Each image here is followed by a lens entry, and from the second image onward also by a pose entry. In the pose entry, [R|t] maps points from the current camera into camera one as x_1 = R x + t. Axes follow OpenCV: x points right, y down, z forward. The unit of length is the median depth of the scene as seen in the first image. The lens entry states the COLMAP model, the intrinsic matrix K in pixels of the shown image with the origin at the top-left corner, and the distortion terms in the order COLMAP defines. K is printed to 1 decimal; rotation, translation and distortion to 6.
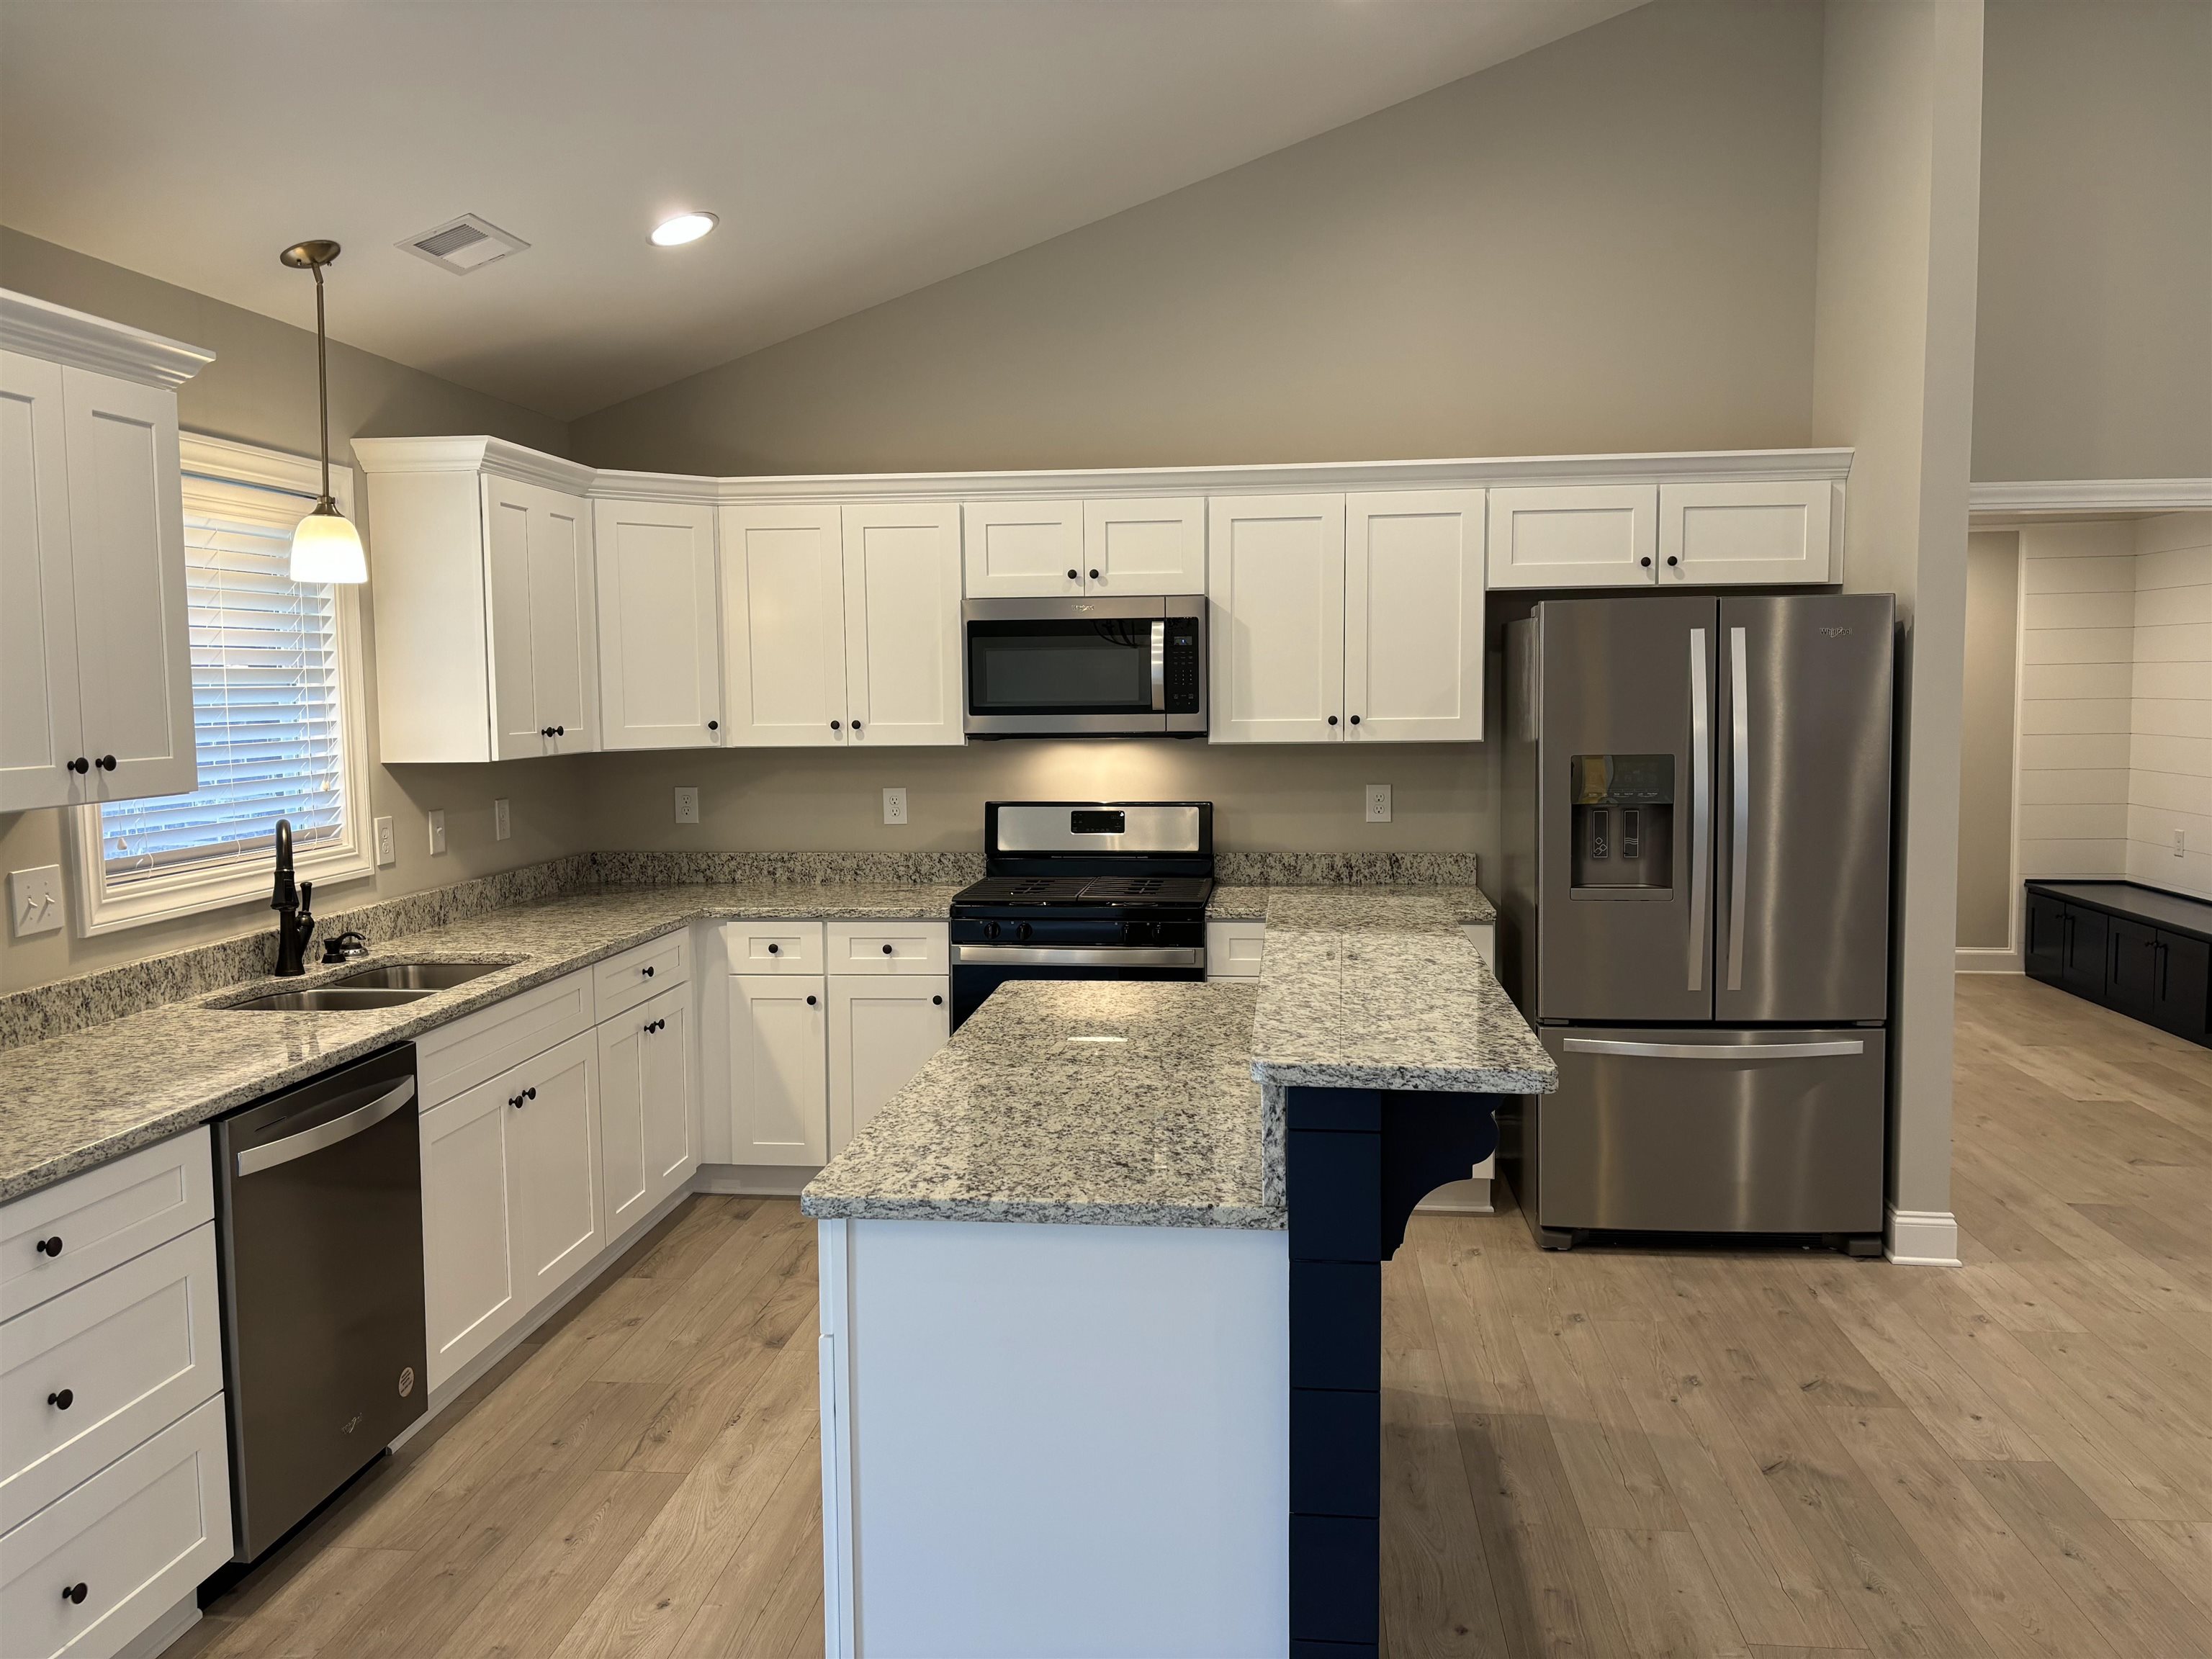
lens RADIAL K [[1673.8, 0, 1121.3], [0, 1673.8, 813.9], [0, 0, 1]] dist [0.069860, -0.084614]
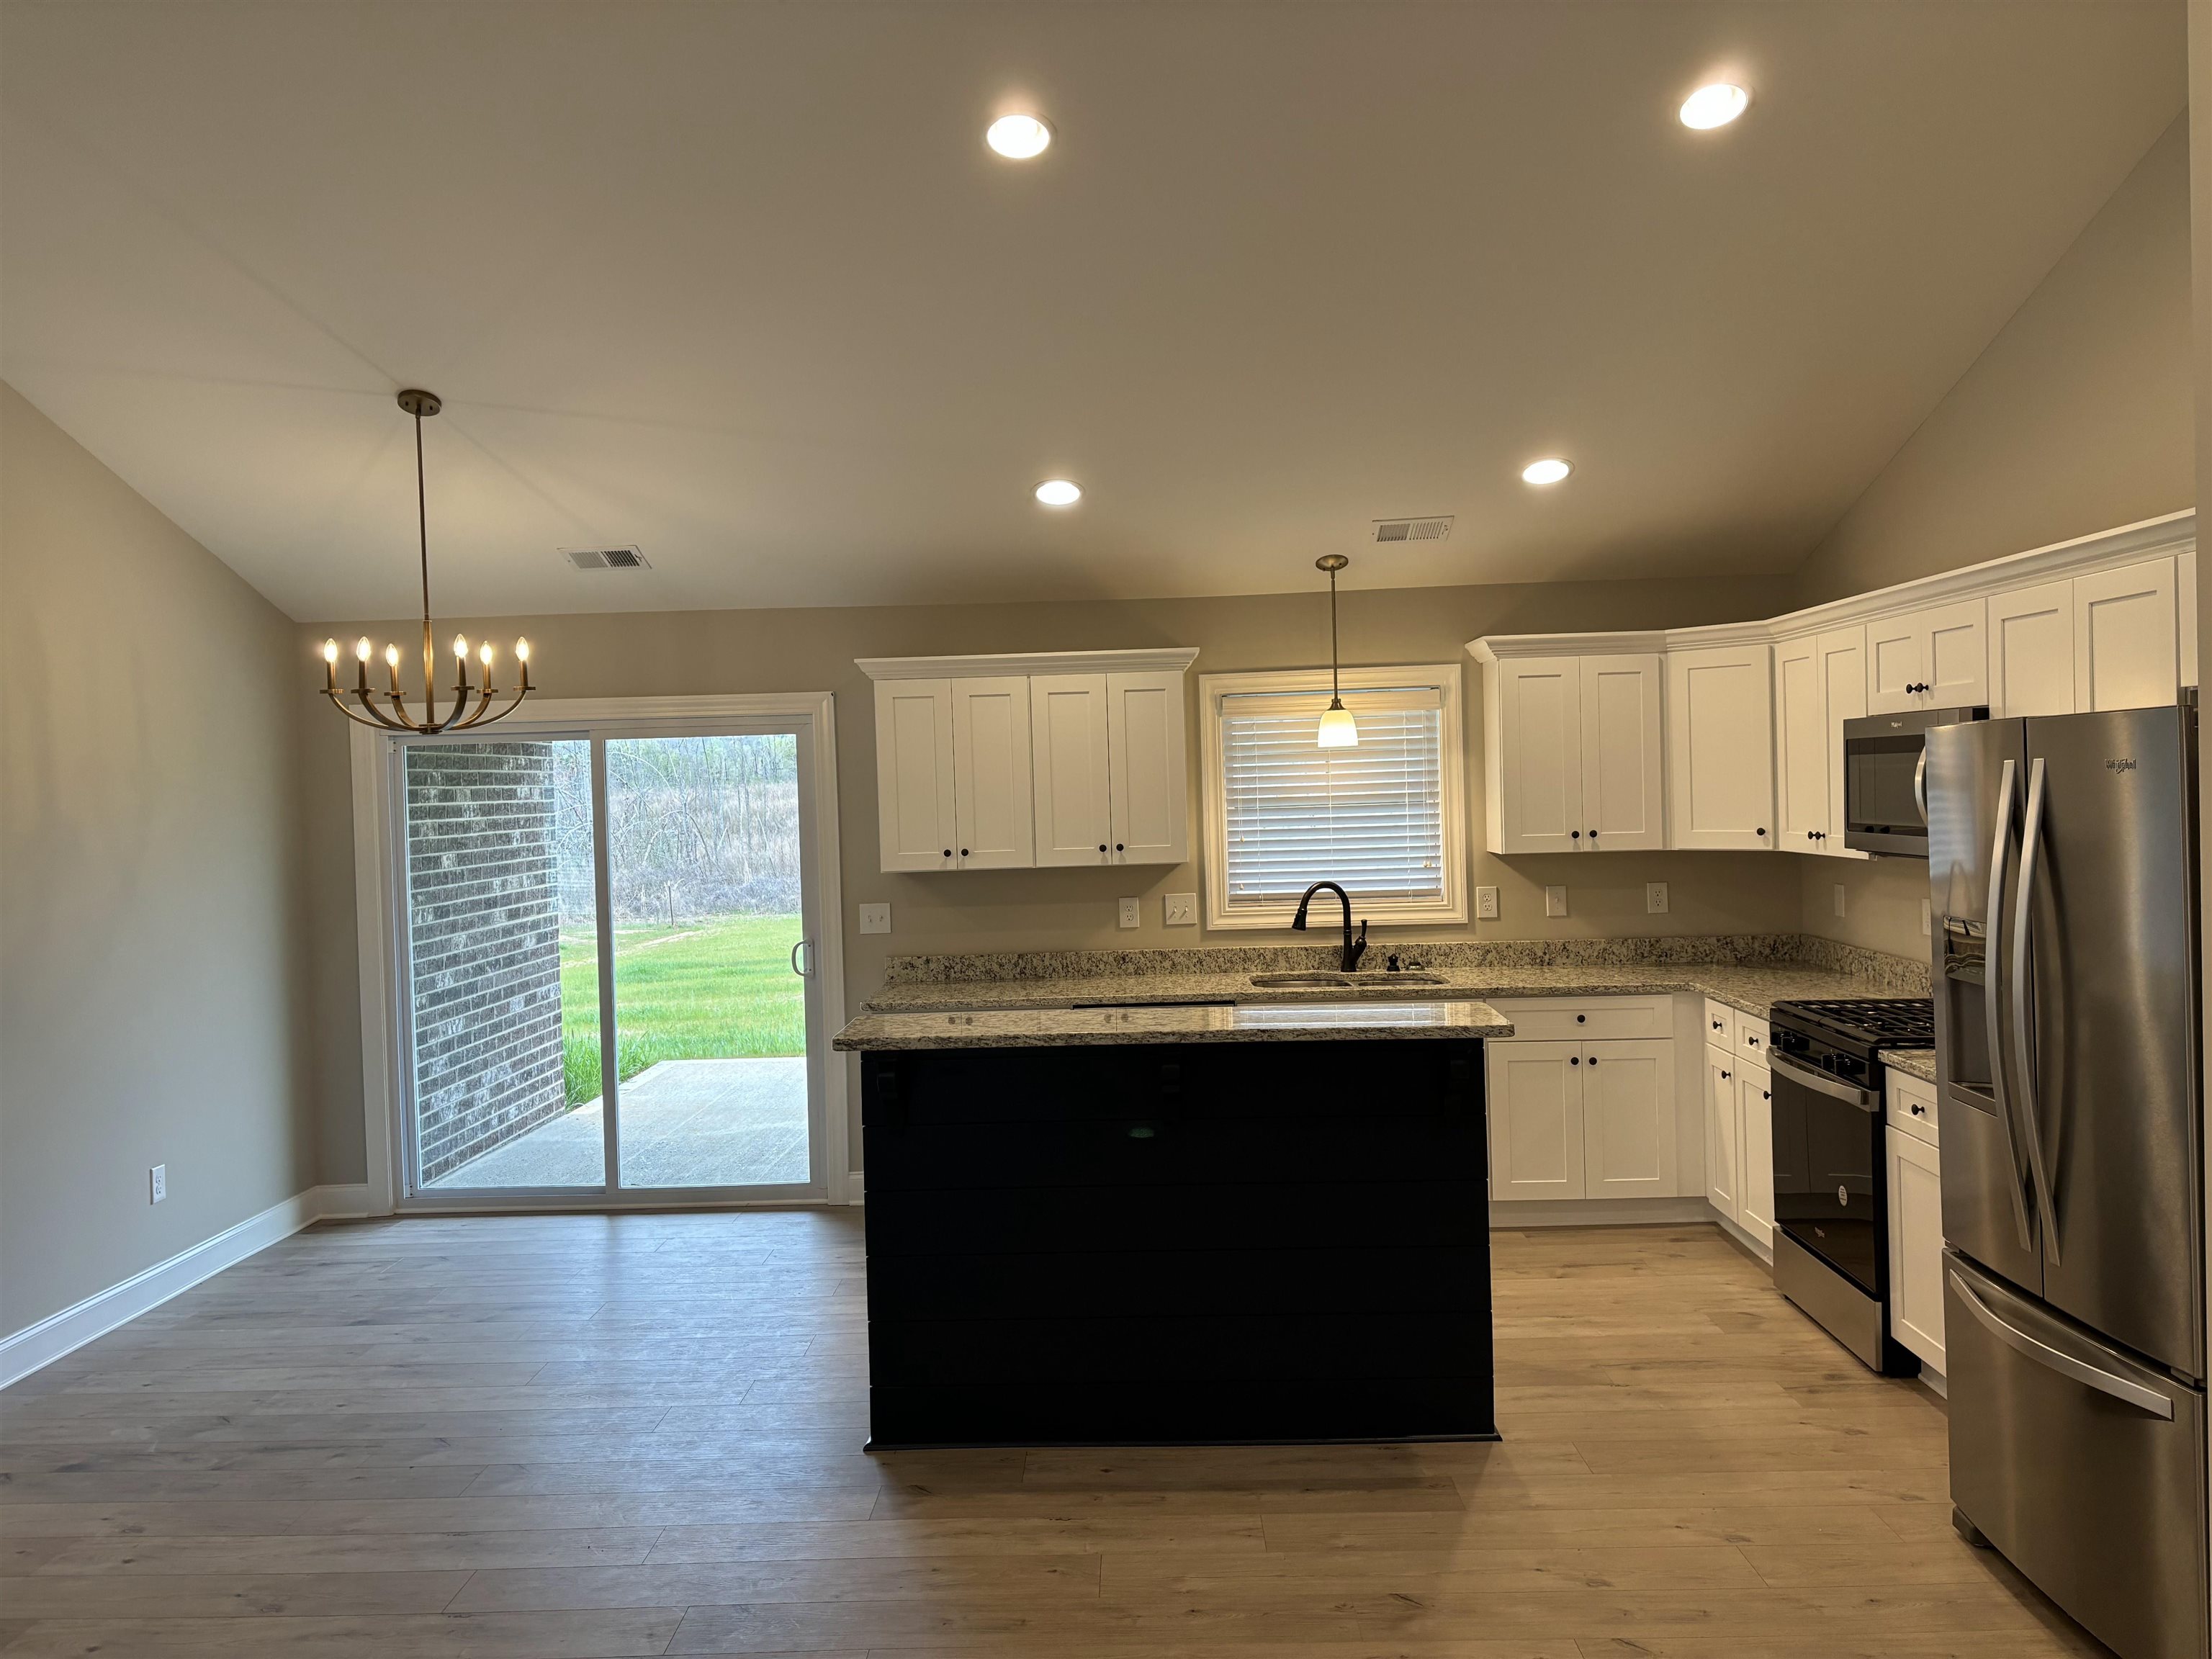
lens RADIAL K [[1666.8, 0, 1091.0], [0, 1666.8, 819.0], [0, 0, 1]] dist [0.067501, -0.077066]
pose [[0.068493, 0.031112, -0.997166, 1.025723], [-0.049598, 0.998384, 0.027744, -0.081803], [0.996418, 0.047557, 0.069925, 0.527108]]
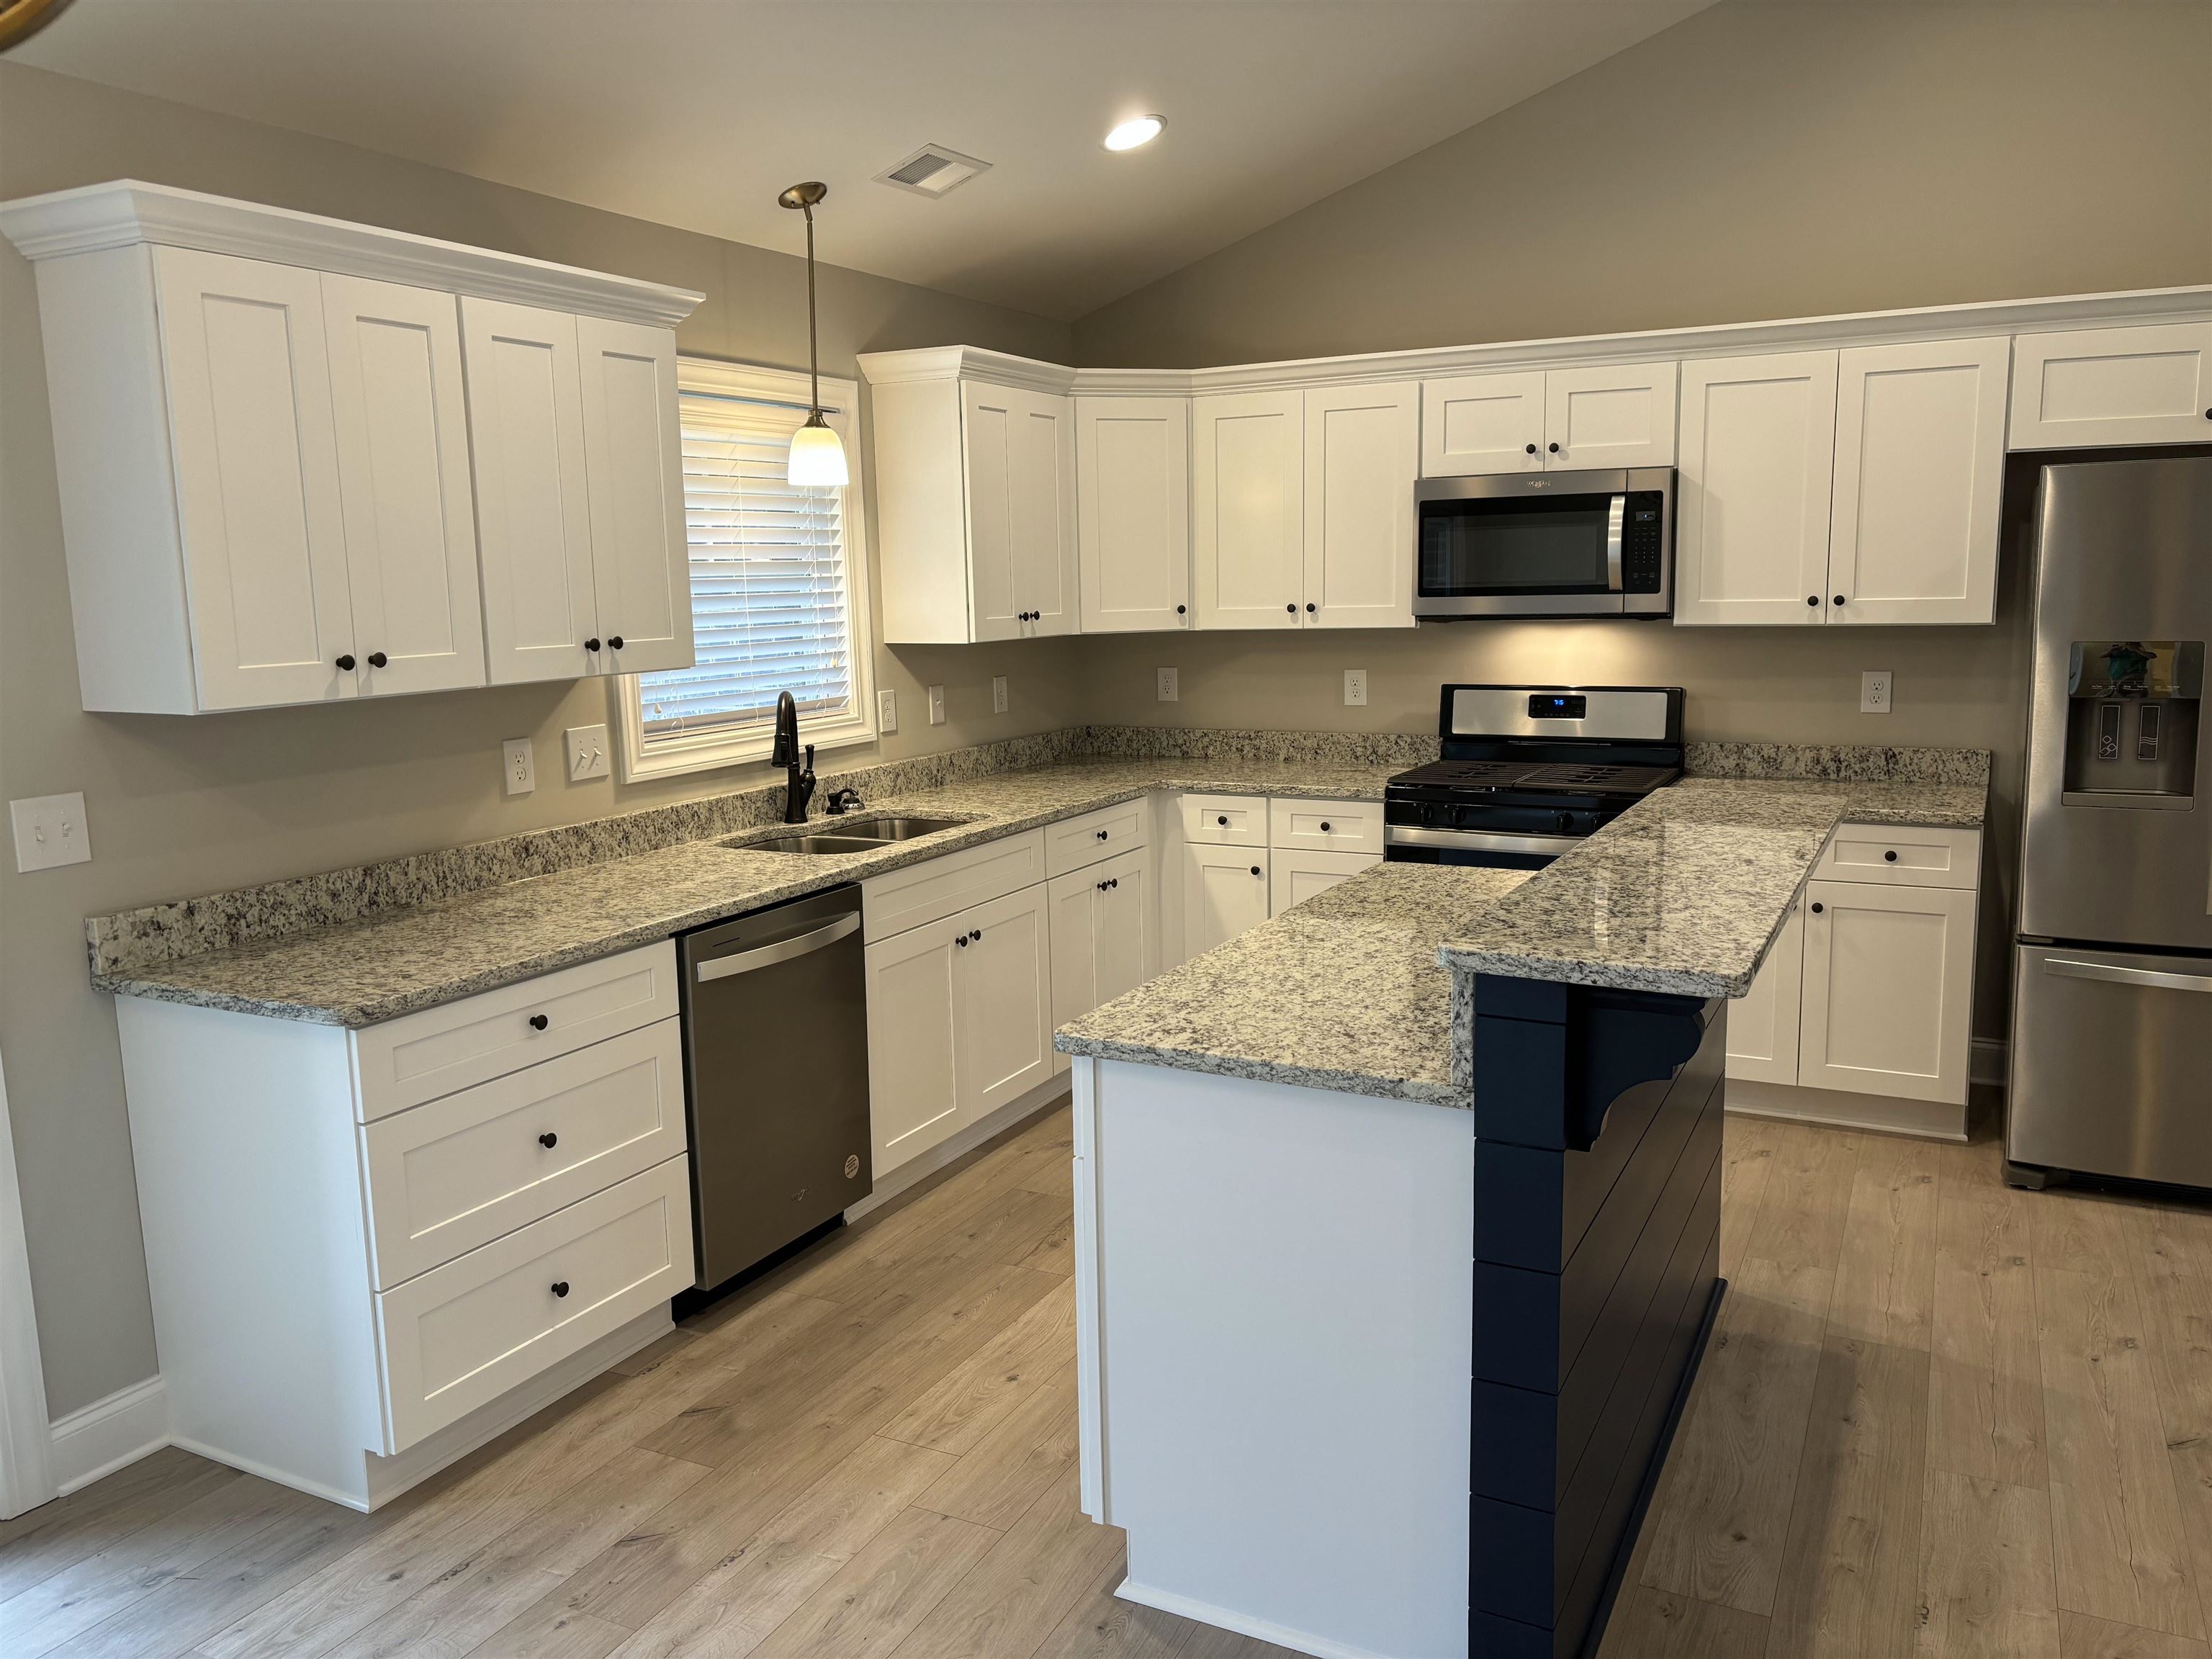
lens RADIAL K [[1676.9, 0, 1121.4], [0, 1676.9, 825.1], [0, 0, 1]] dist [0.062246, -0.080808]
pose [[0.932676, 0.045863, -0.357788, 0.123179], [-0.017450, 0.996460, 0.082243, -0.003349], [0.360293, -0.070462, 0.930174, -0.010371]]
